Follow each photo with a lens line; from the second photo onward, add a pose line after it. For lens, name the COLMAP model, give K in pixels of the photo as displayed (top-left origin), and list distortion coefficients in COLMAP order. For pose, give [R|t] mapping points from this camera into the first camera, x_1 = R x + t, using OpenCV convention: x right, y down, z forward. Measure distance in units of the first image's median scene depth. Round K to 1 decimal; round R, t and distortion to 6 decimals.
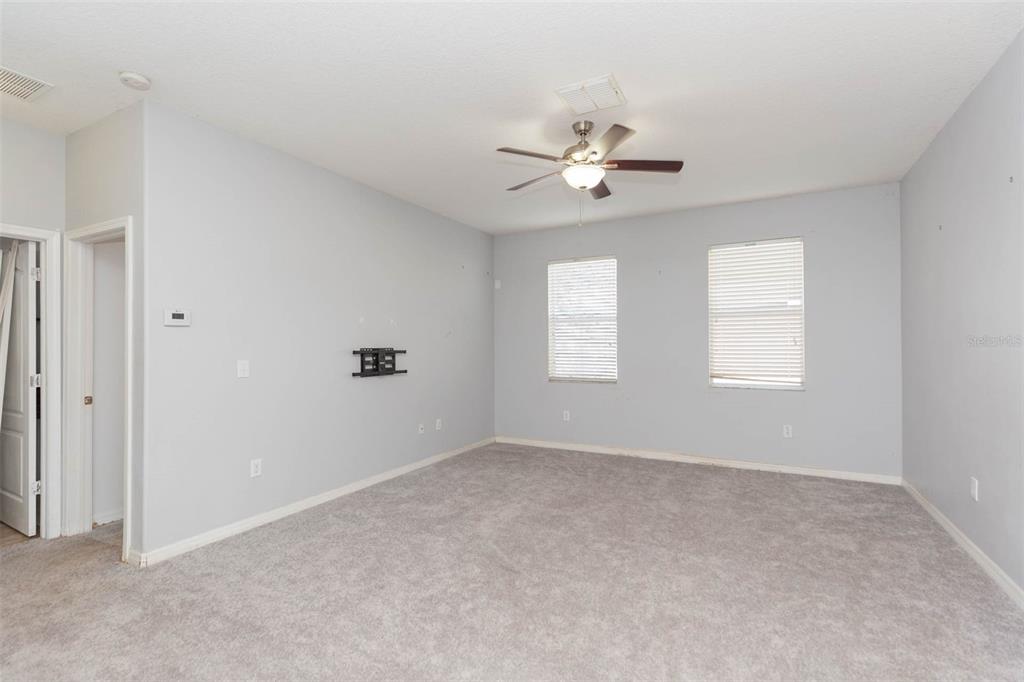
lens RADIAL K [[467.0, 0, 516.9], [0, 467.0, 336.5], [0, 0, 1]] dist [0.000377, 0.000121]
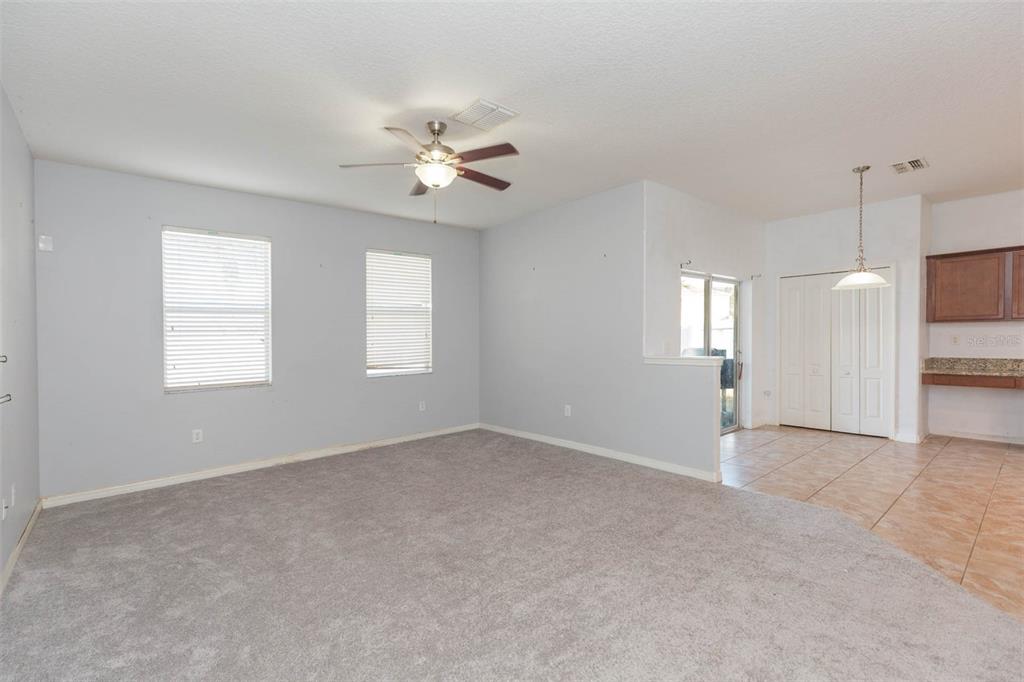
lens RADIAL K [[467.0, 0, 516.9], [0, 467.0, 336.5], [0, 0, 1]] dist [0.000377, 0.000121]
pose [[0.353050, -0.005002, 0.935591, -0.508903], [0.000748, 0.999987, 0.005064, 0.006862], [-0.935604, -0.001088, 0.353049, 0.301957]]
